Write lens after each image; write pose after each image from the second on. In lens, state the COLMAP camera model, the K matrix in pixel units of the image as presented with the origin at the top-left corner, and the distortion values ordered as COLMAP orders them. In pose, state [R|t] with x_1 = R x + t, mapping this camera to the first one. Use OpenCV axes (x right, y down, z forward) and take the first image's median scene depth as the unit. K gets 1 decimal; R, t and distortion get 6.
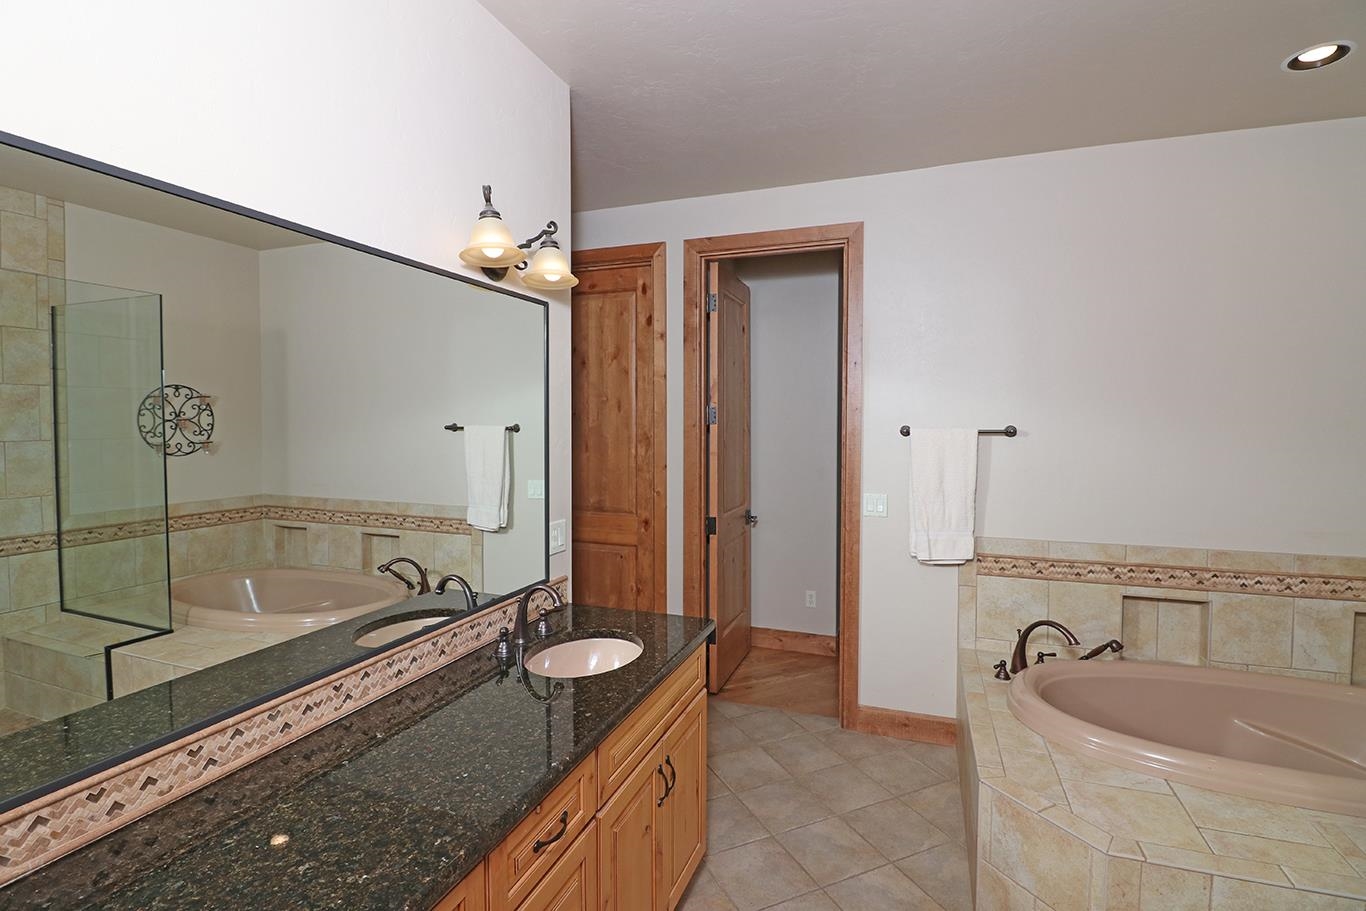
lens RADIAL K [[636.0, 0, 685.5], [0, 636.0, 444.9], [0, 0, 1]] dist [0.000380, -0.014468]
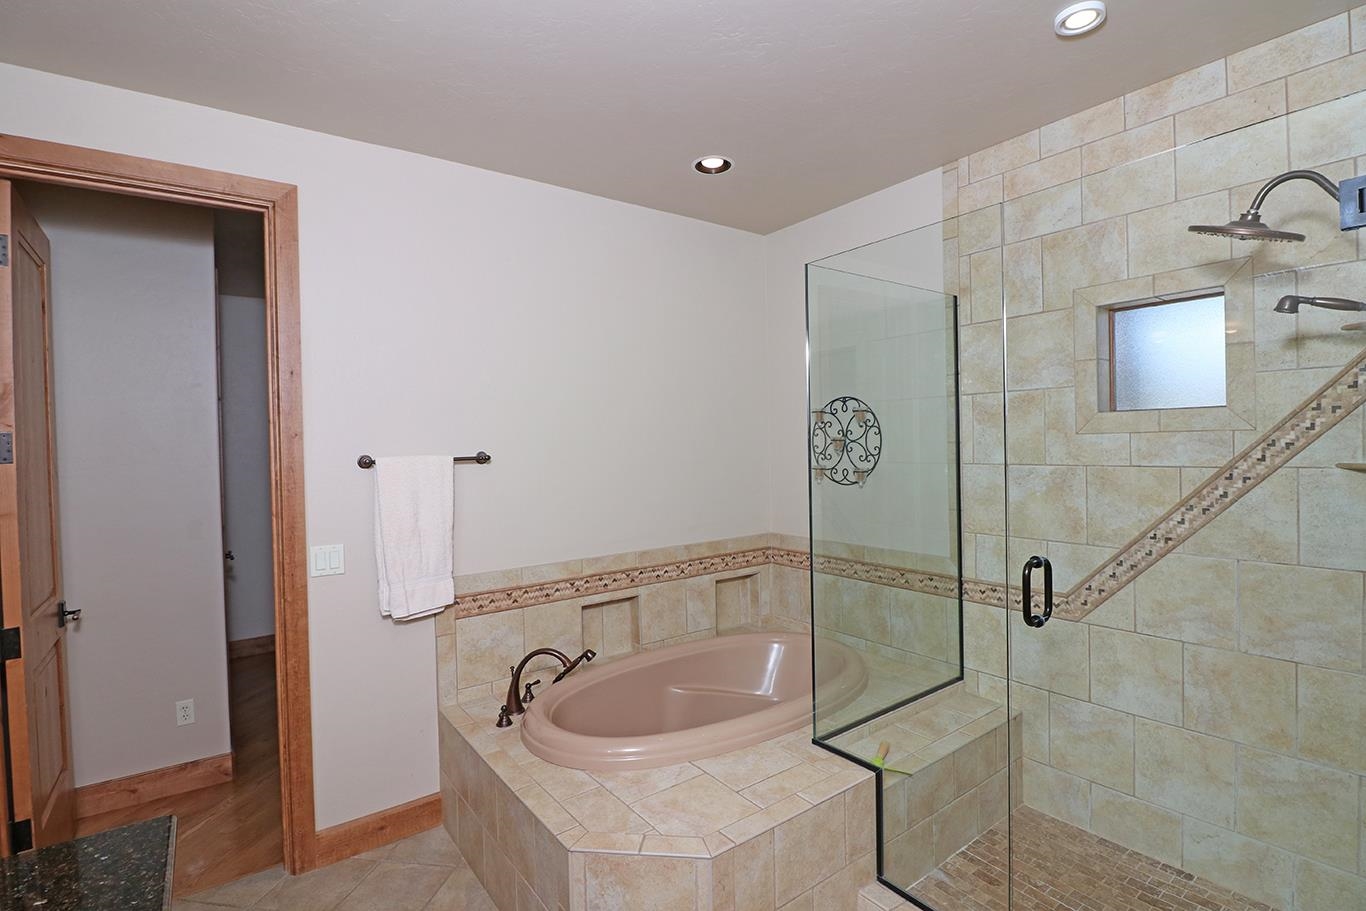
lens RADIAL K [[642.2, 0, 683.4], [0, 642.2, 452.6], [0, 0, 1]] dist [-0.001655, -0.013493]
pose [[0.538264, -0.023679, 0.842444, -0.133344], [0.053391, 0.998555, -0.006046, -0.008374], [-0.841084, 0.048233, 0.538750, 0.252419]]
